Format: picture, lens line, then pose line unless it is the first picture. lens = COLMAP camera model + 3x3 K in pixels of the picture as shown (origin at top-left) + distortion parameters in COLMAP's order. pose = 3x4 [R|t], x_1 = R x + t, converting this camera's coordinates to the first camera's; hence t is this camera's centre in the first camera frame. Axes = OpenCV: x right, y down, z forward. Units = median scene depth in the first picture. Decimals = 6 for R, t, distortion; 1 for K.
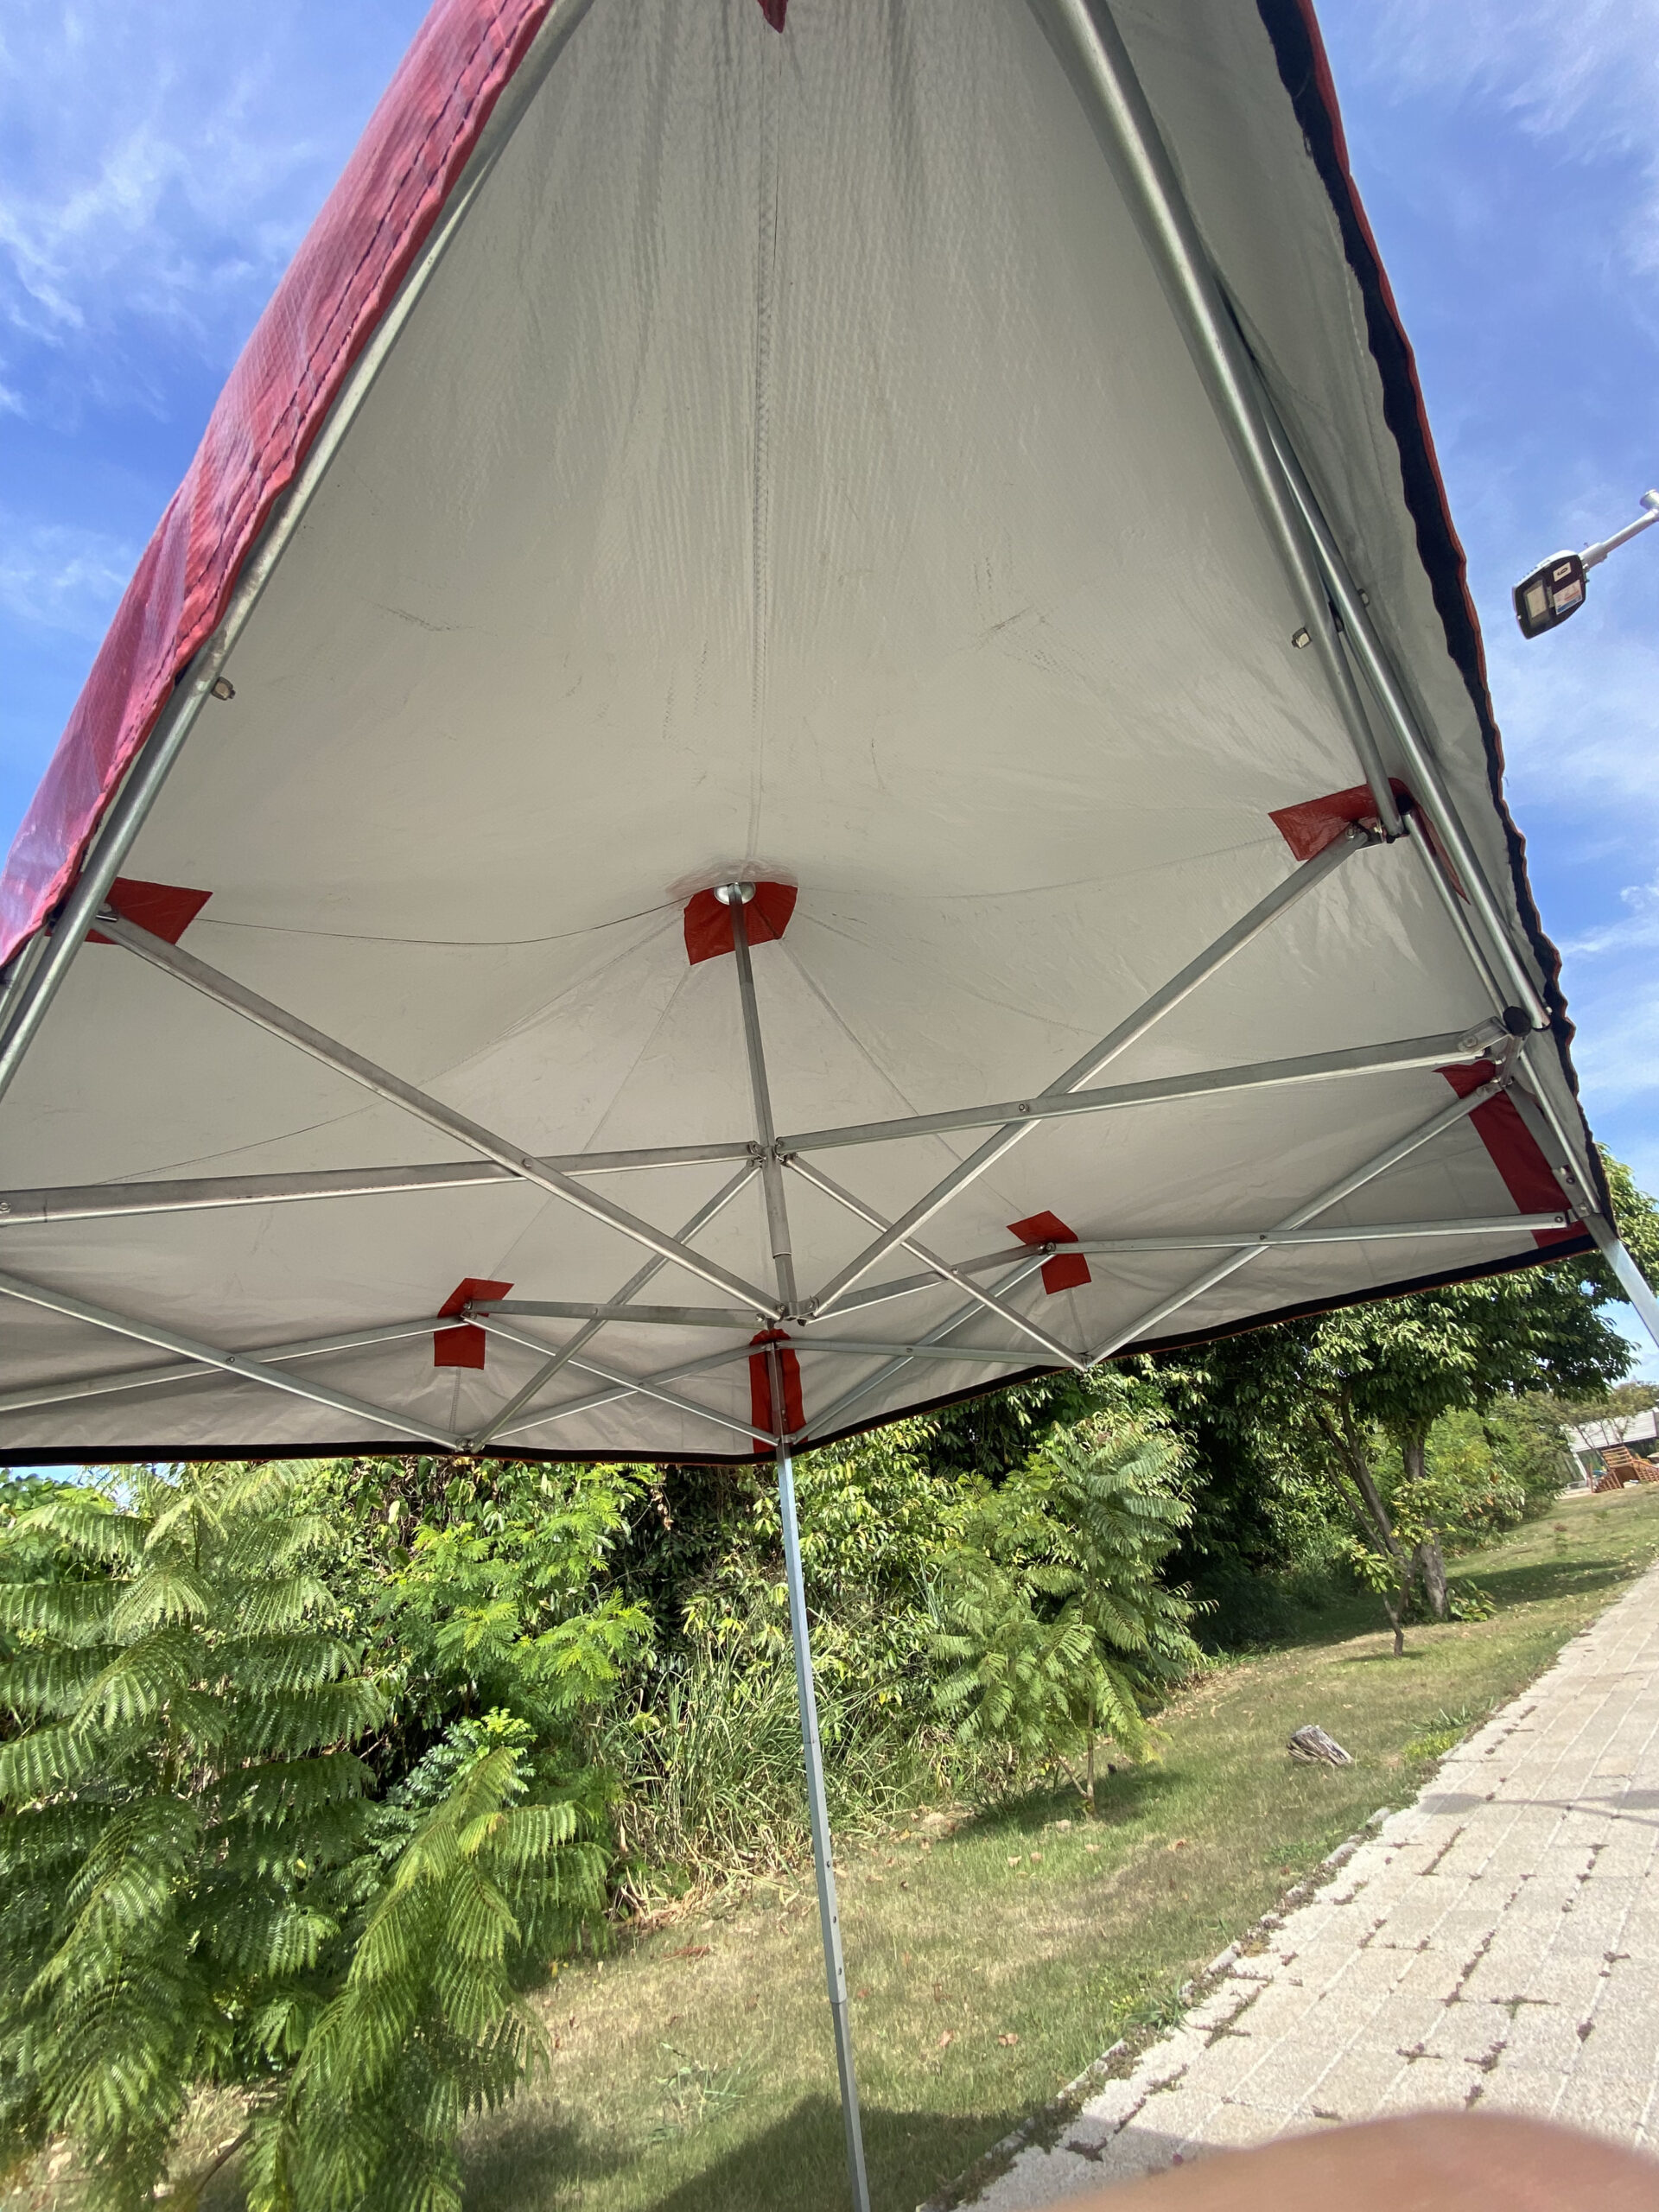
lens RADIAL K [[895.4, 0, 833.5], [0, 895.4, 1101.8], [0, 0, 1]] dist [0.017873, -0.019592]
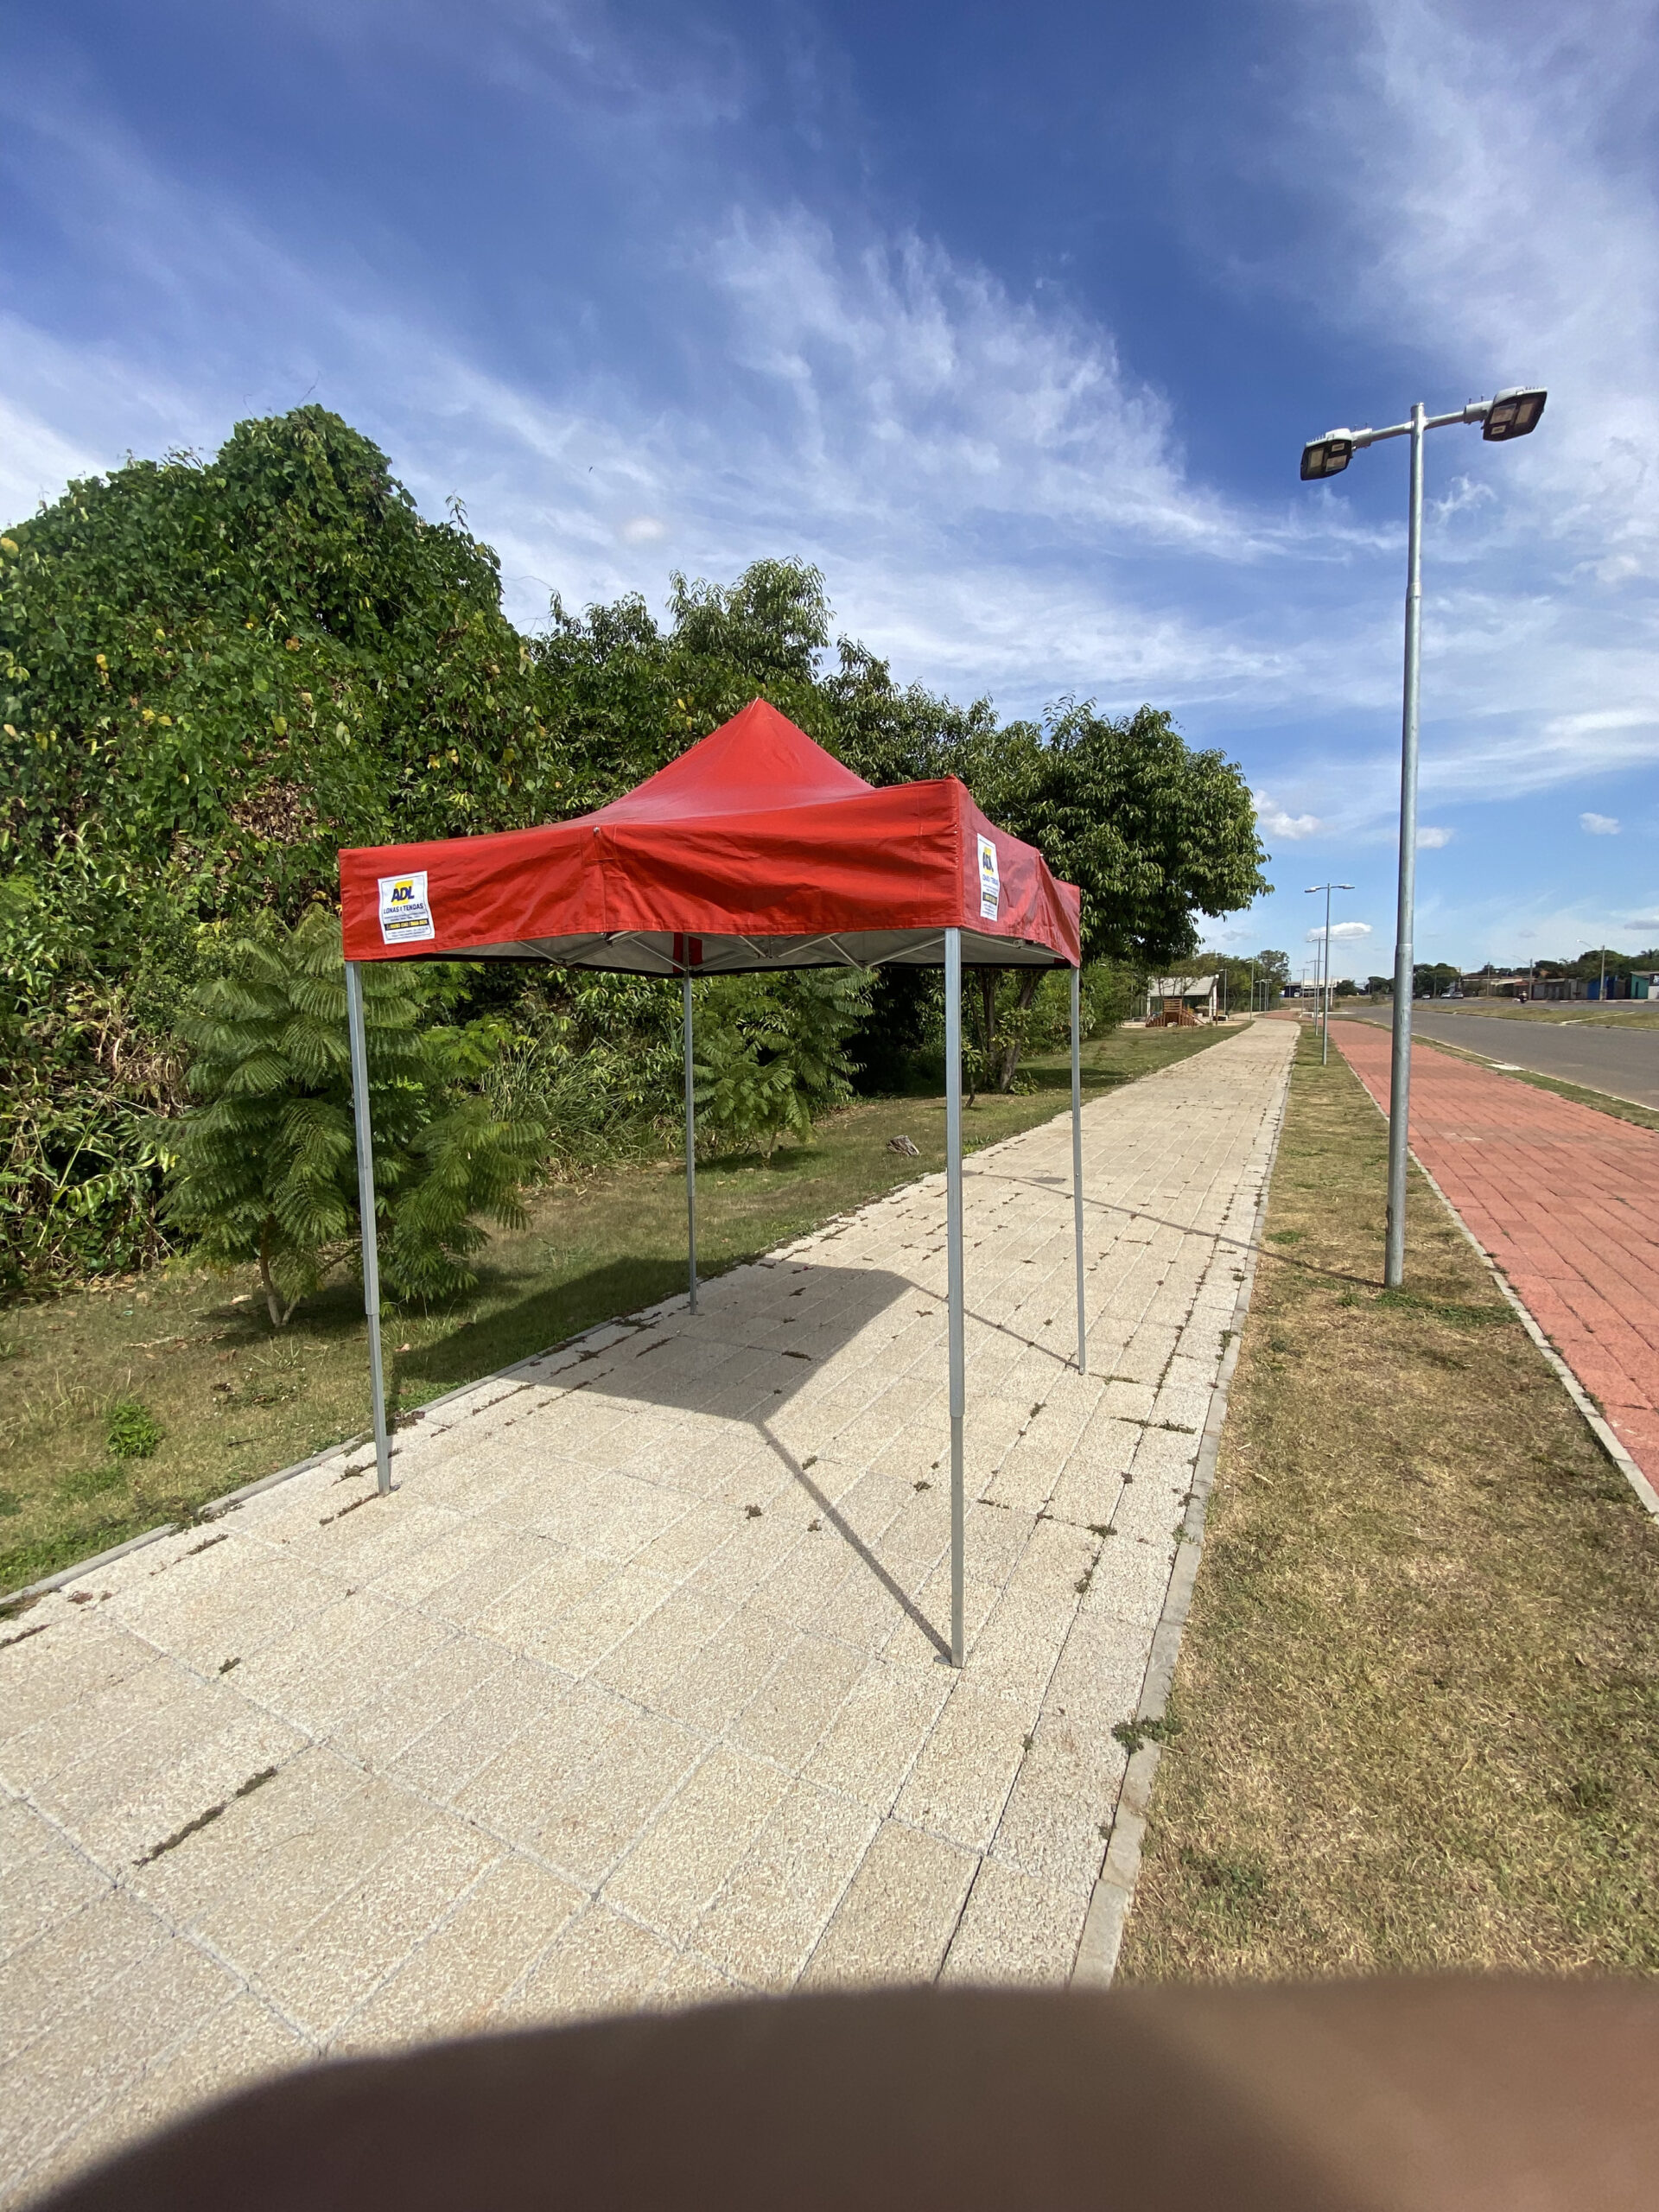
lens RADIAL K [[888.9, 0, 826.5], [0, 888.9, 1102.4], [0, 0, 1]] dist [0.041771, -0.035376]
pose [[0.942029, 0.096971, 0.321213, -0.152605], [-0.256107, 0.826296, 0.501641, -0.163368], [-0.216773, -0.554825, 0.803230, -0.287740]]
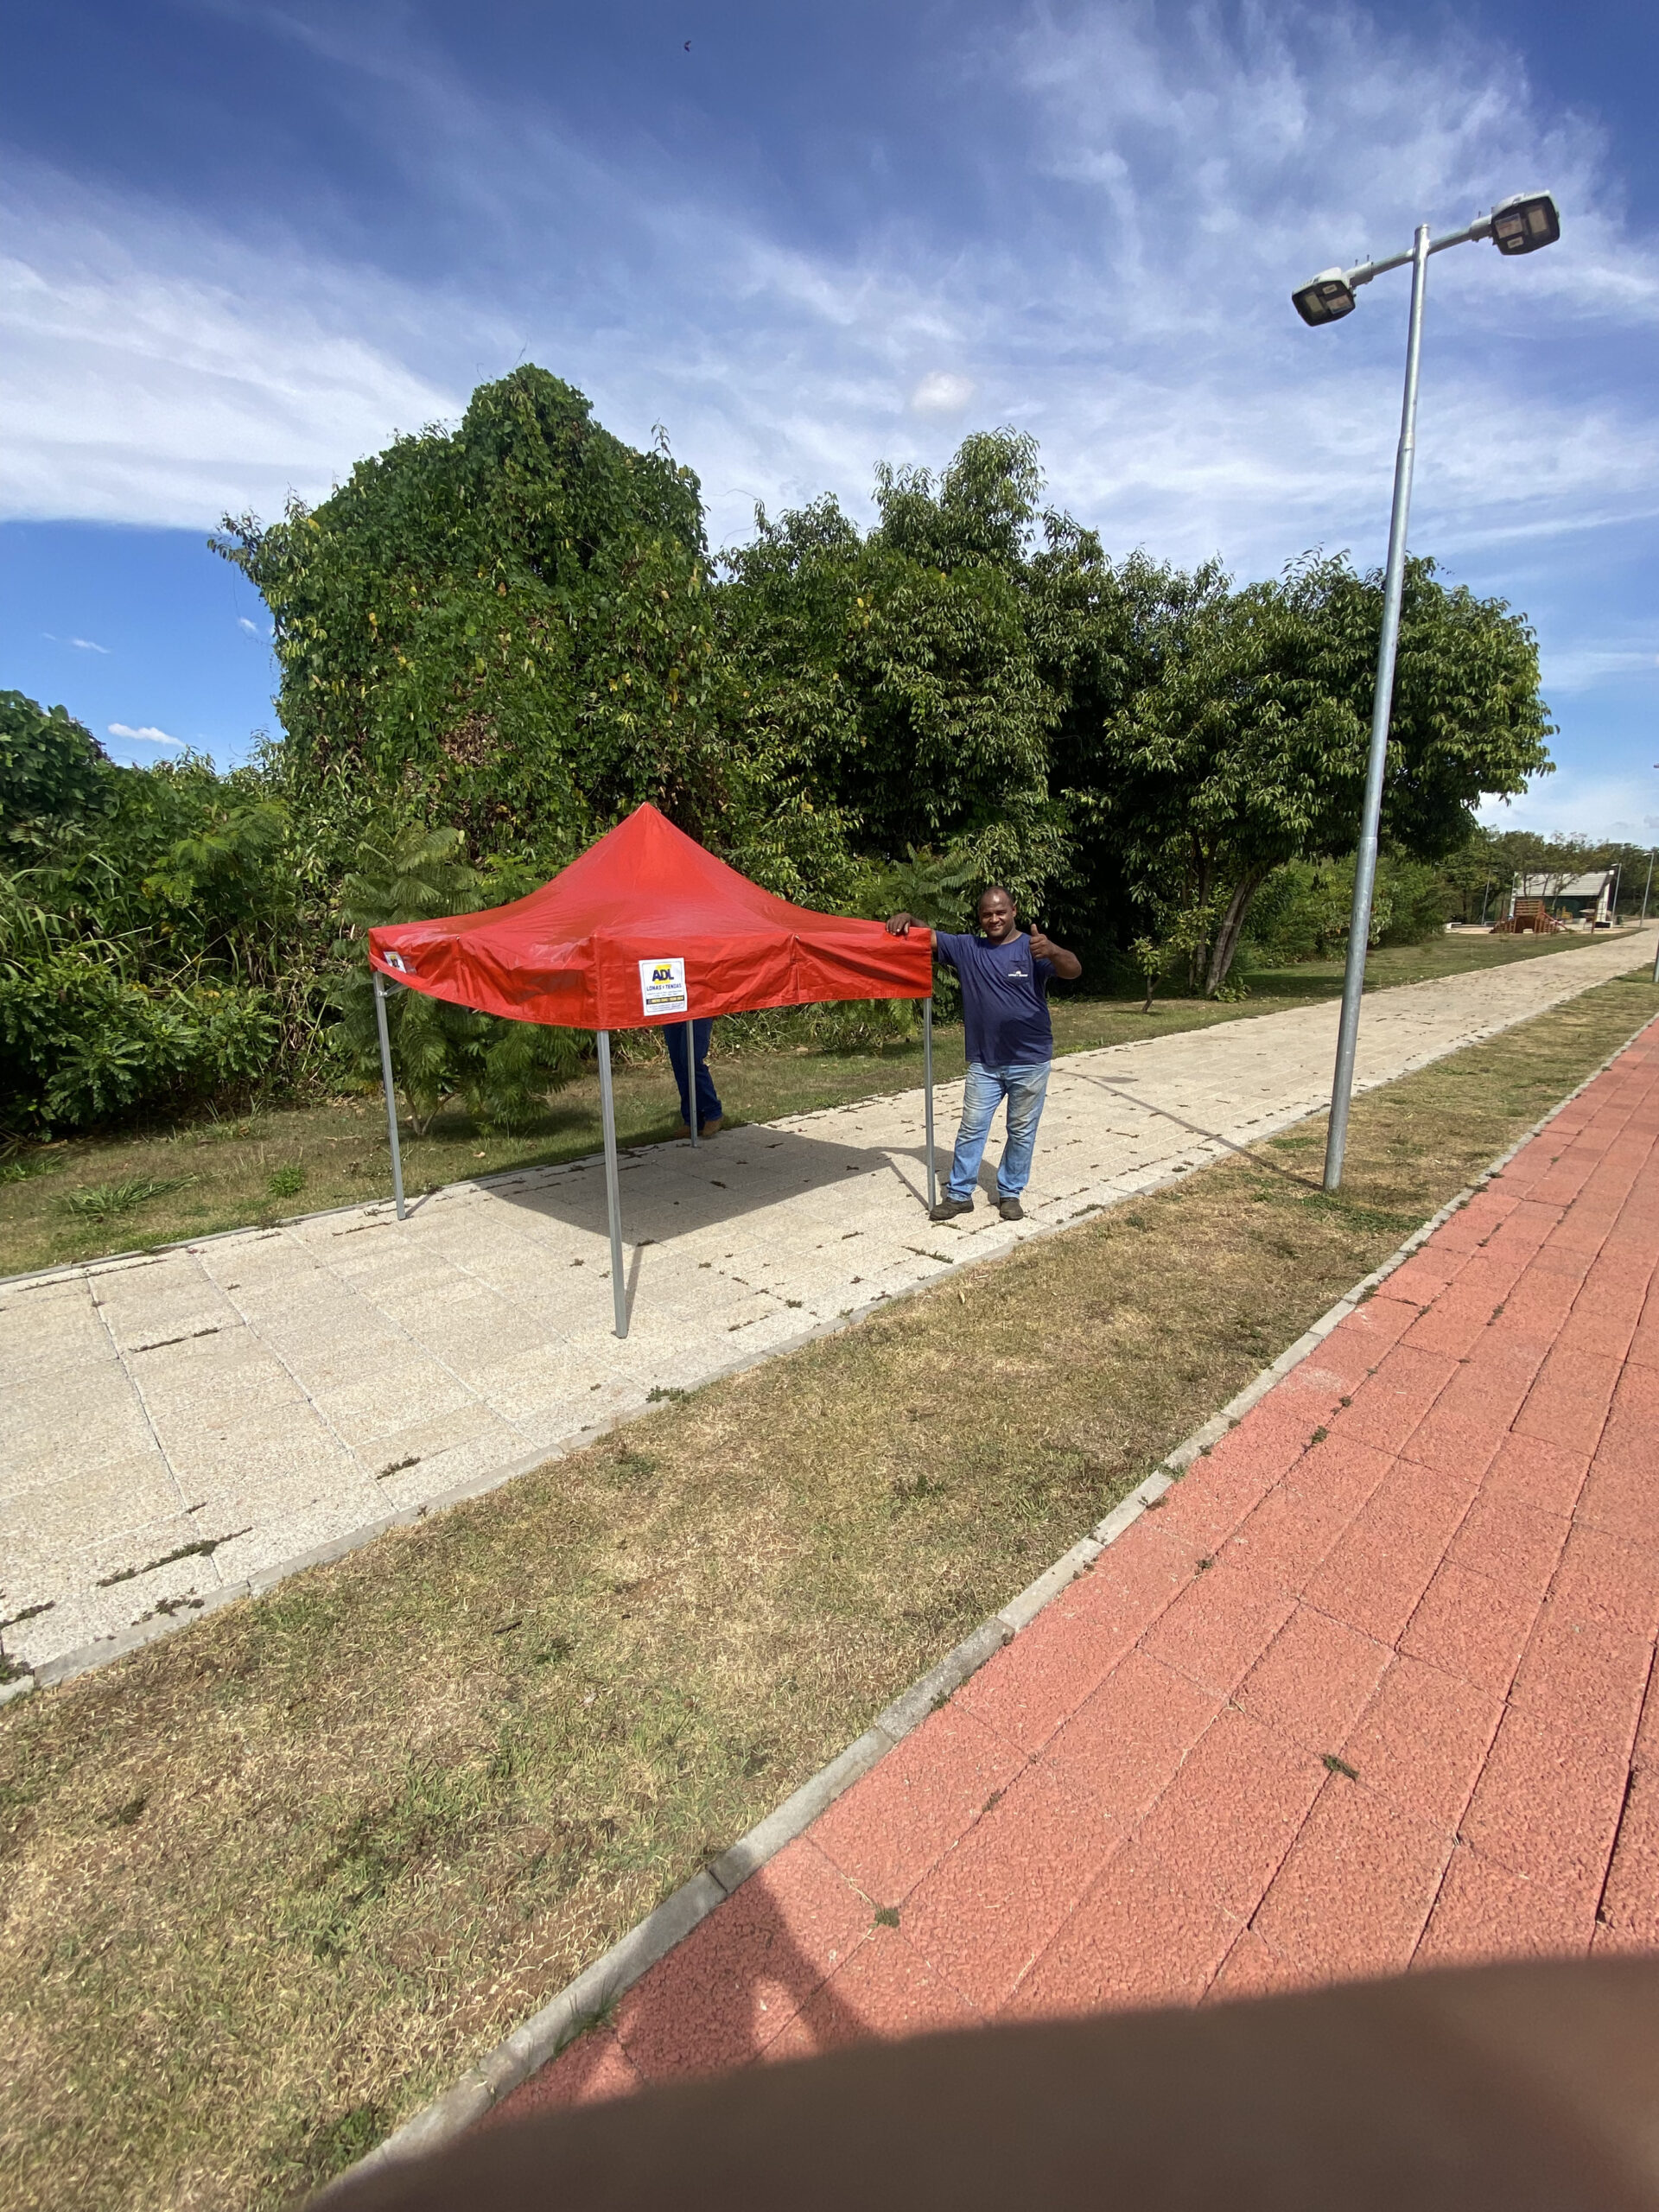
lens RADIAL K [[895.4, 0, 833.5], [0, 895.4, 1101.8], [0, 0, 1]] dist [0.017873, -0.019592]
pose [[0.990418, 0.133414, 0.035687, 0.154644], [-0.124667, 0.752498, 0.646688, -0.293878], [0.059422, -0.644940, 0.761920, -0.450808]]
